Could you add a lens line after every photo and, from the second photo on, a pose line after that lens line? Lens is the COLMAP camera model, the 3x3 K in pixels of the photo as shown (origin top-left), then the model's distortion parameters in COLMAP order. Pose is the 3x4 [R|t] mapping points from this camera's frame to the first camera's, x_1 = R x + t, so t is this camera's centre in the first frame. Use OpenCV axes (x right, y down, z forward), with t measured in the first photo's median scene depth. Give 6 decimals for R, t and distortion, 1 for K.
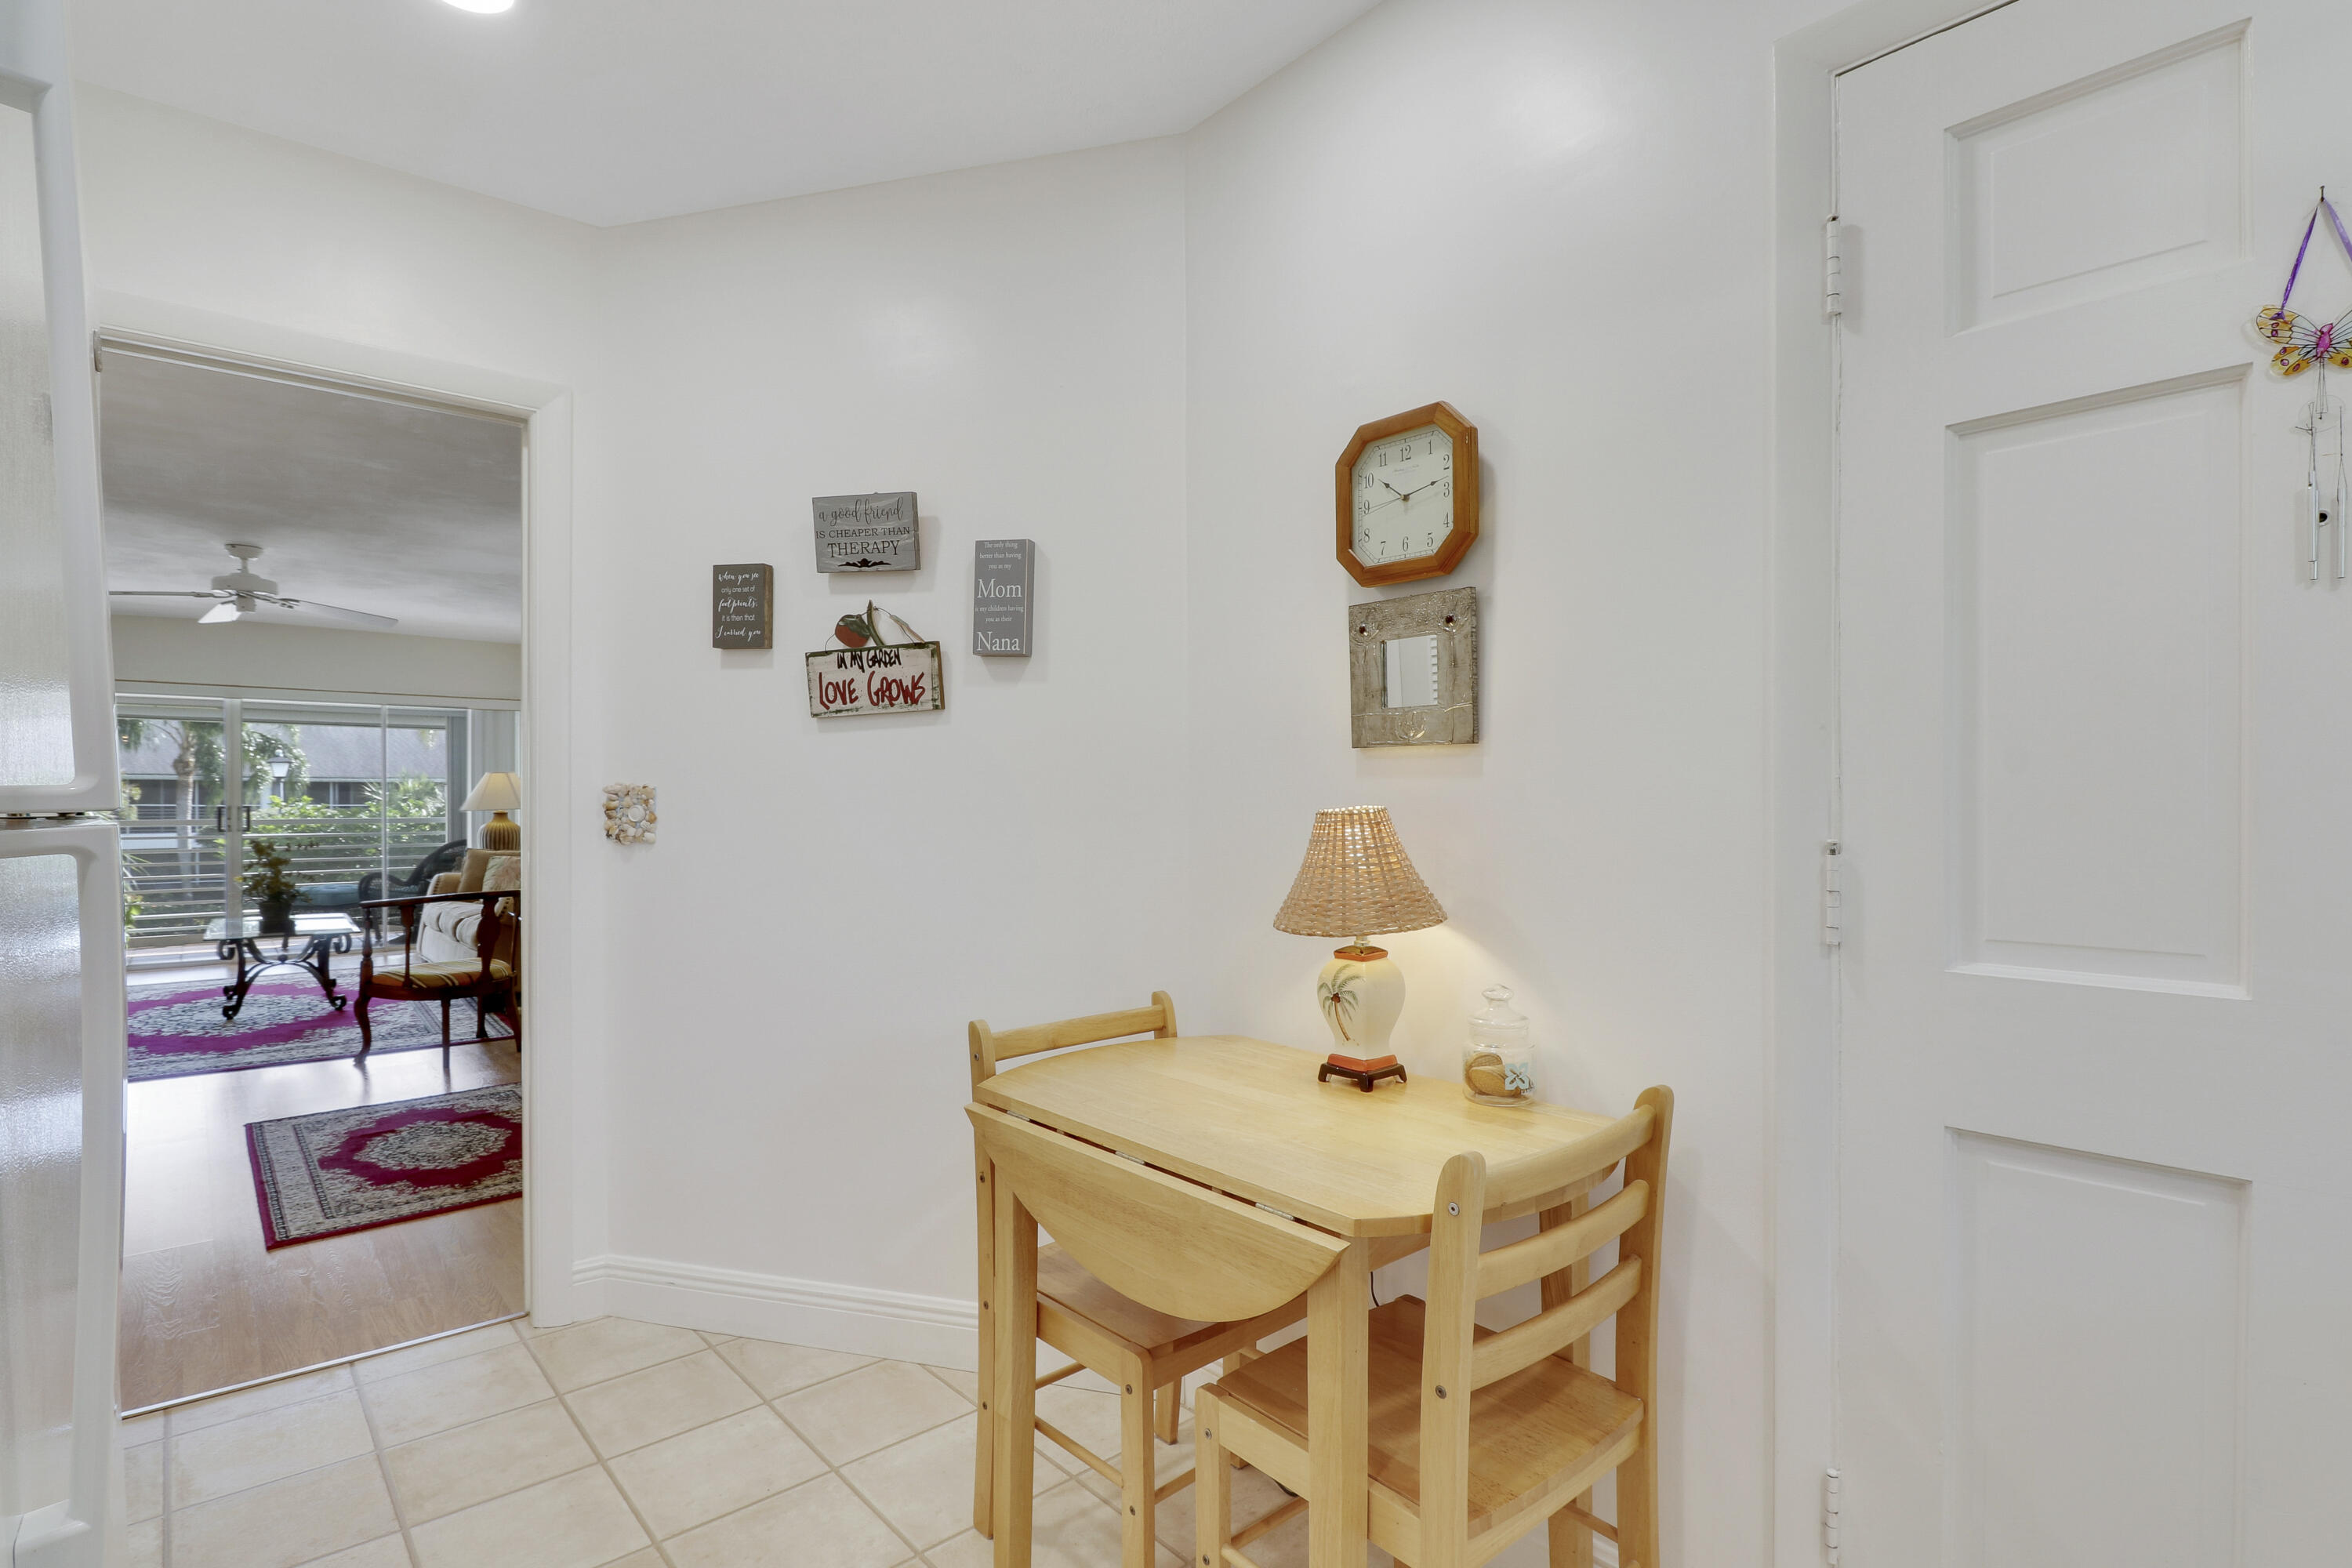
lens RADIAL K [[1122.5, 0, 1166.5], [0, 1122.5, 801.7], [0, 0, 1]] dist [0.003654, -0.015269]
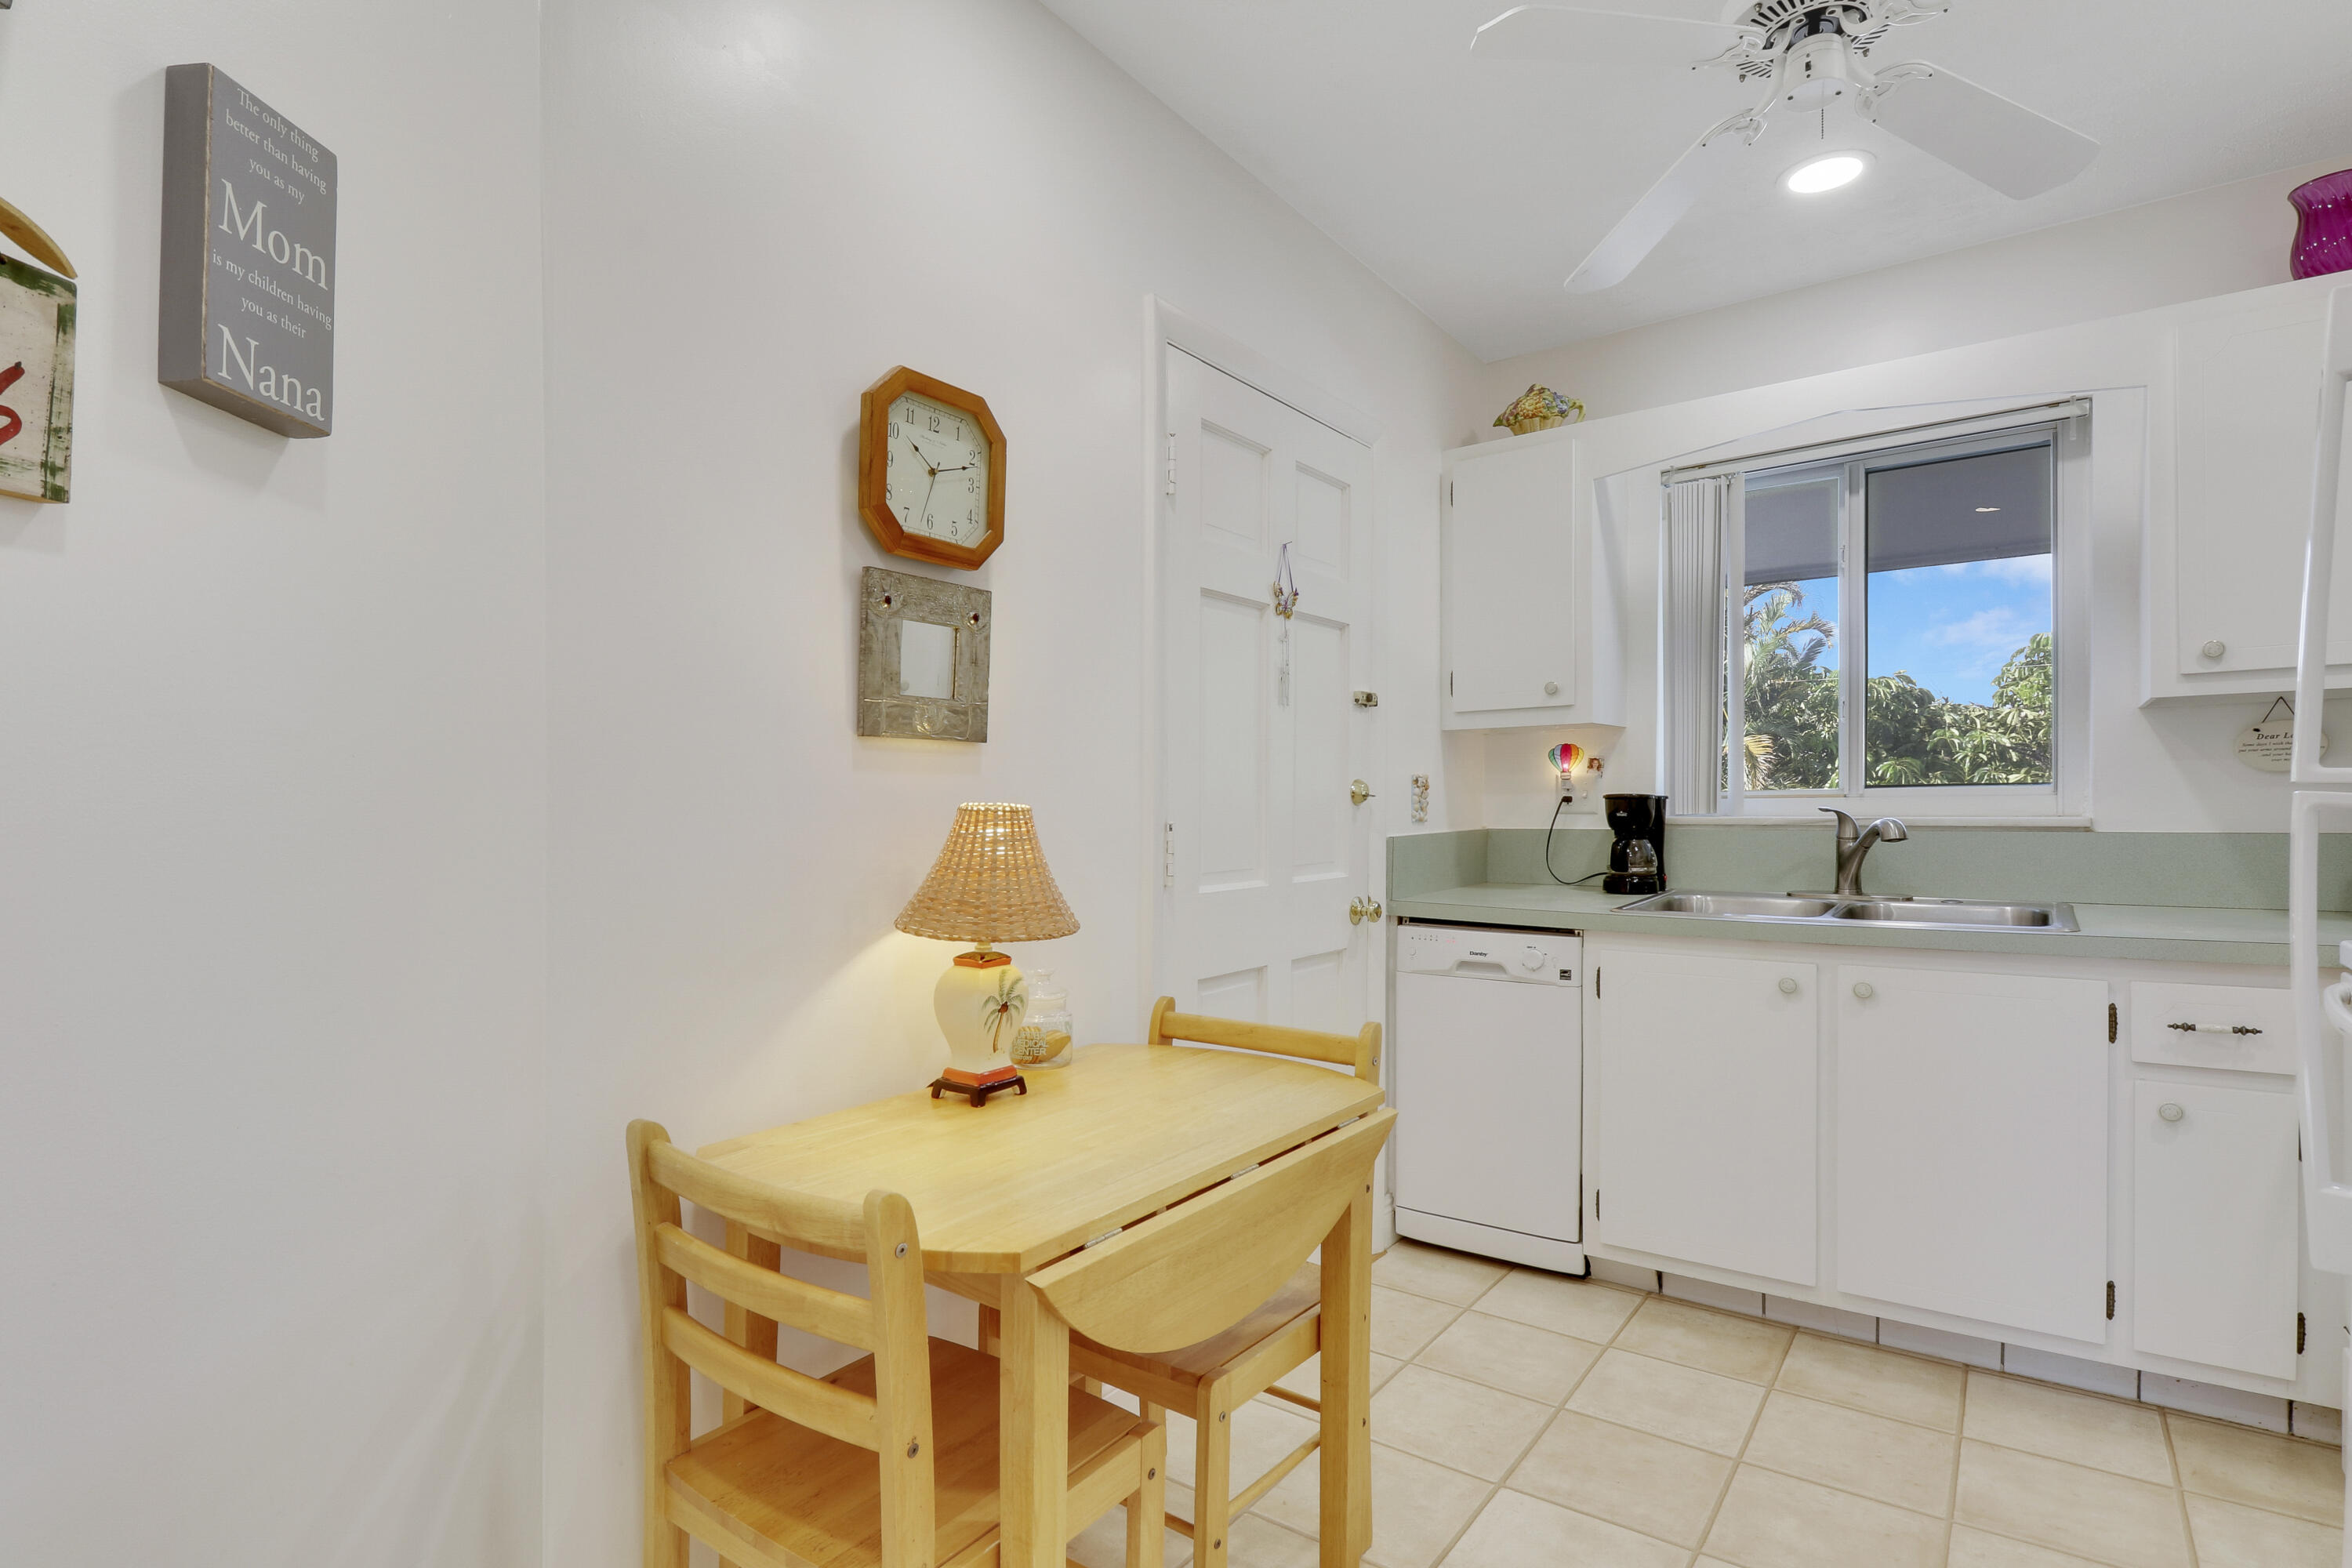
lens RADIAL K [[1122.5, 0, 1144.4], [0, 1122.5, 842.6], [0, 0, 1]] dist [0.003654, -0.015269]
pose [[-0.177562, -0.027806, 0.983717, -0.259974], [0.011860, 0.999468, 0.030392, 0.003625], [-0.984038, 0.017063, -0.177138, 0.347504]]
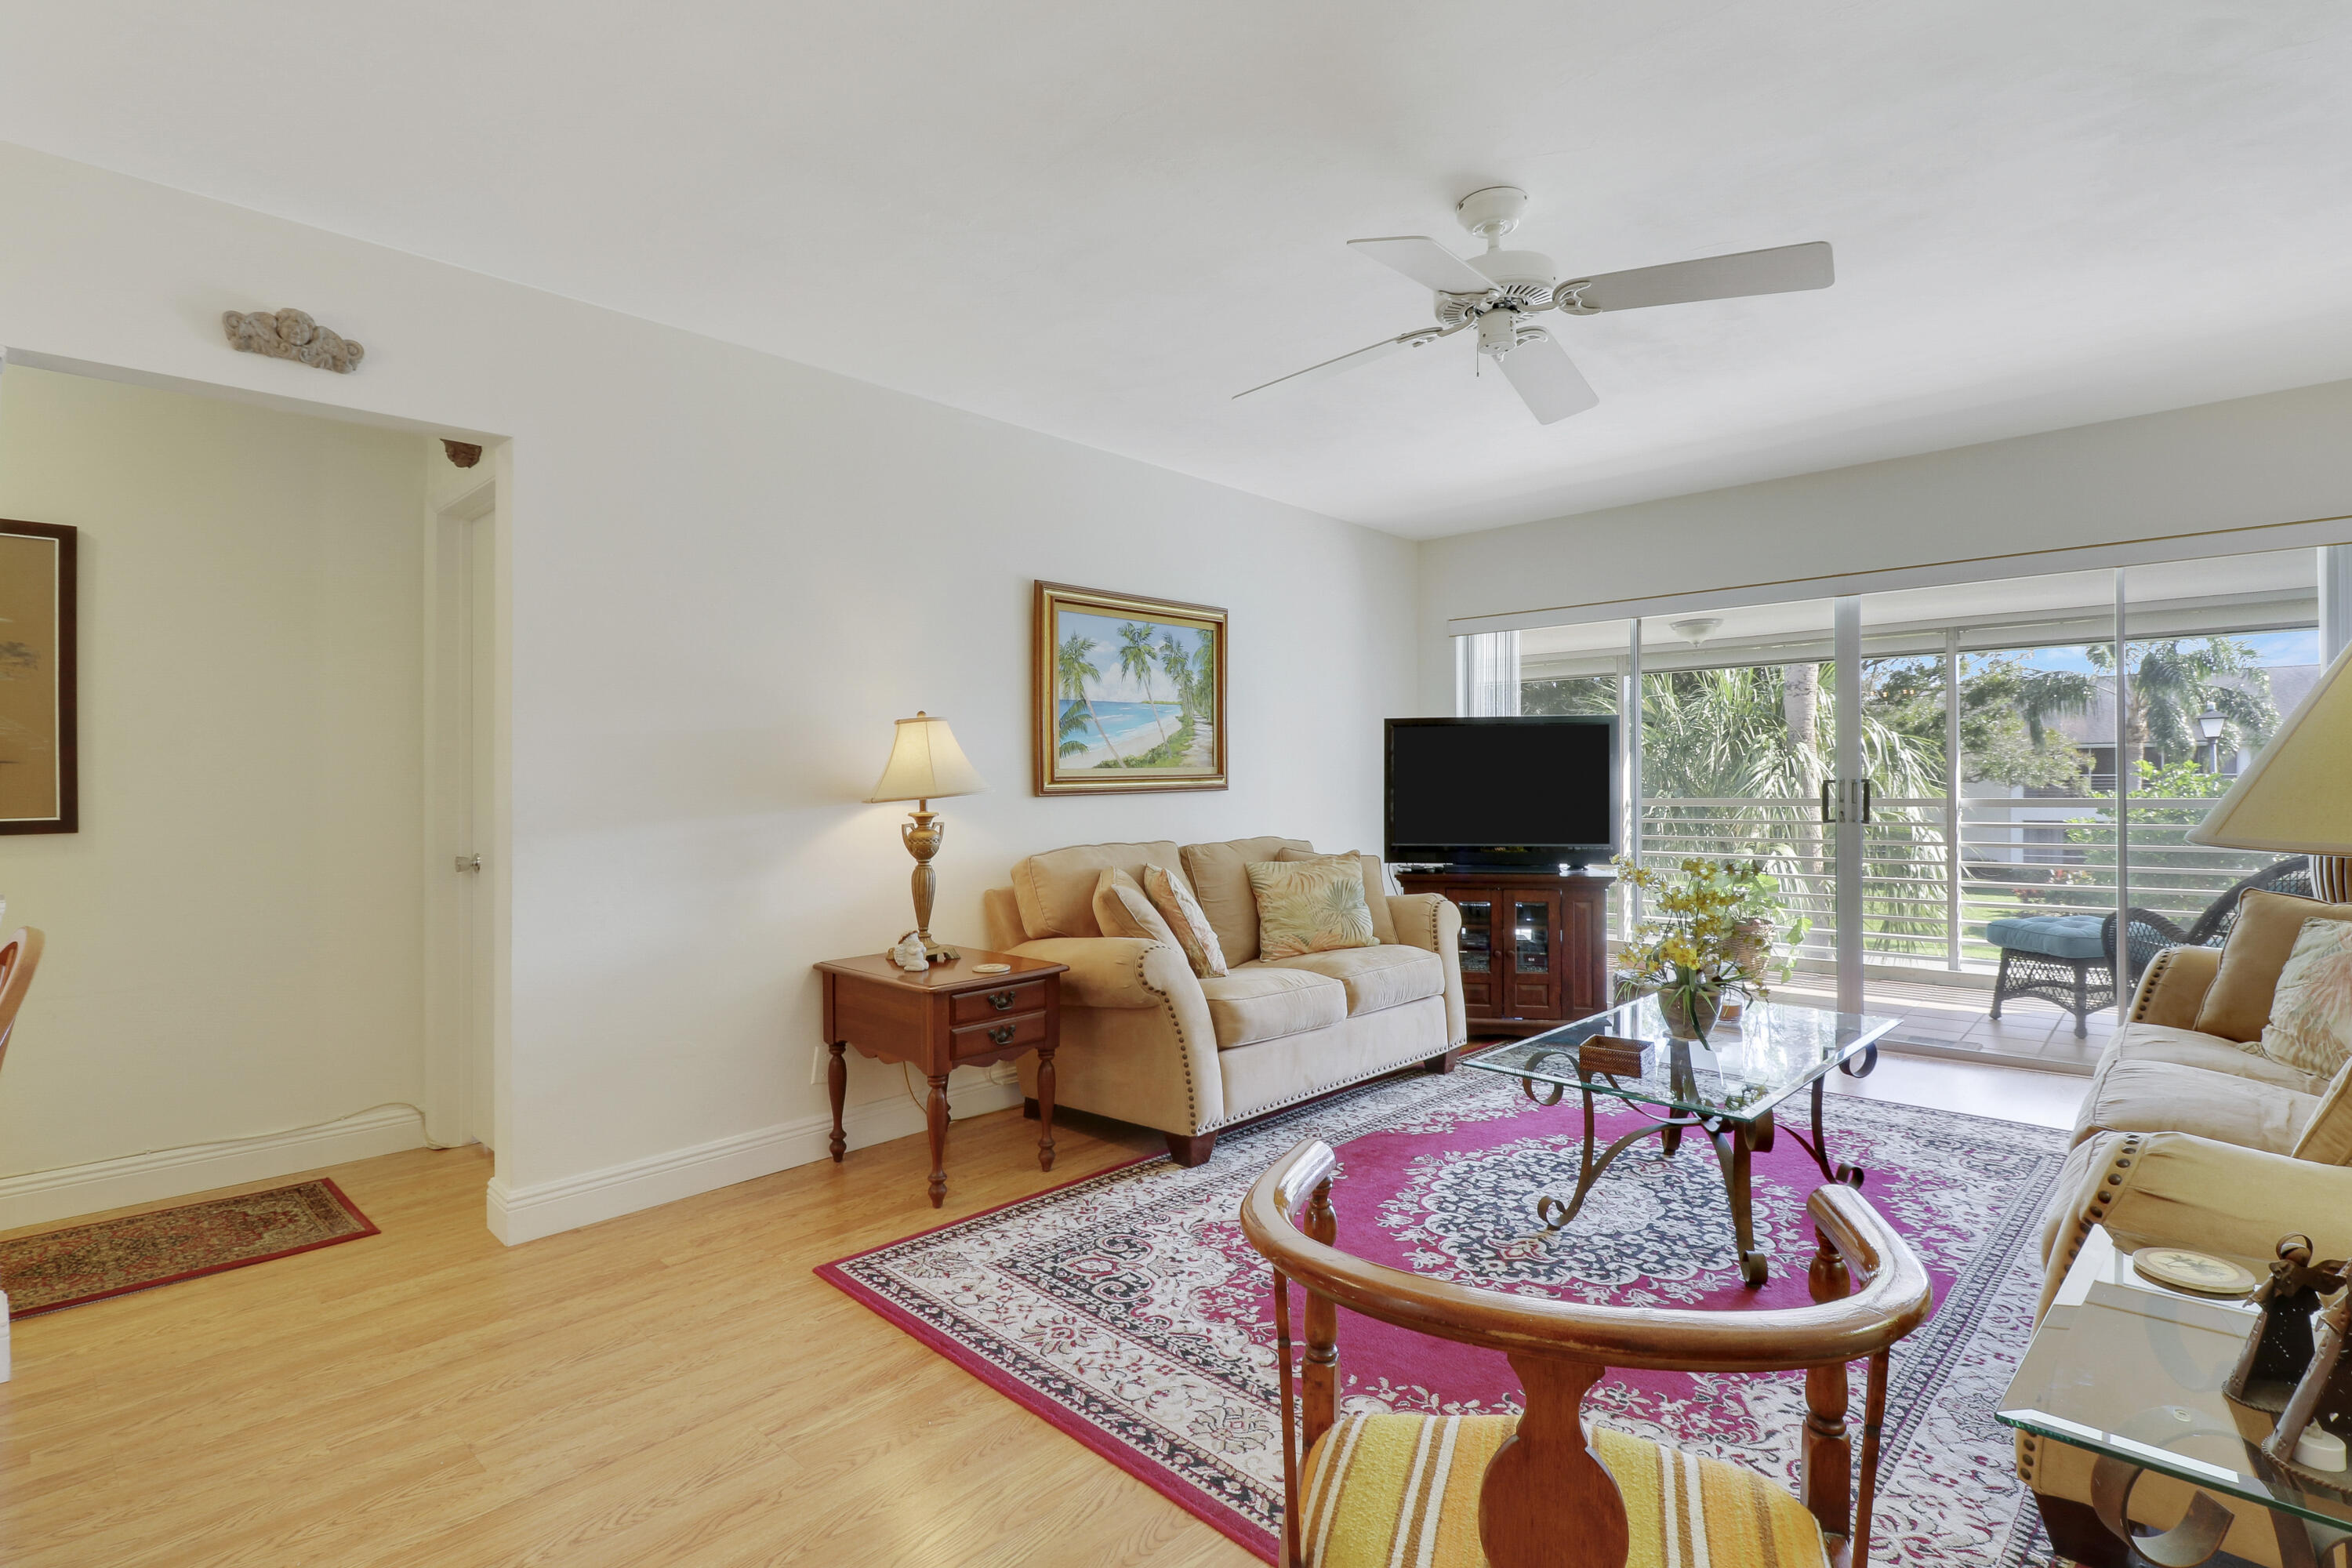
lens RADIAL K [[1122.5, 0, 1176.0], [0, 1122.5, 765.7], [0, 0, 1]] dist [0.003654, -0.015269]
pose [[0.099386, -0.013204, -0.994961, -0.439897], [0.008164, 0.999889, -0.012454, 0.001818], [0.995015, -0.006885, 0.099483, 0.930151]]
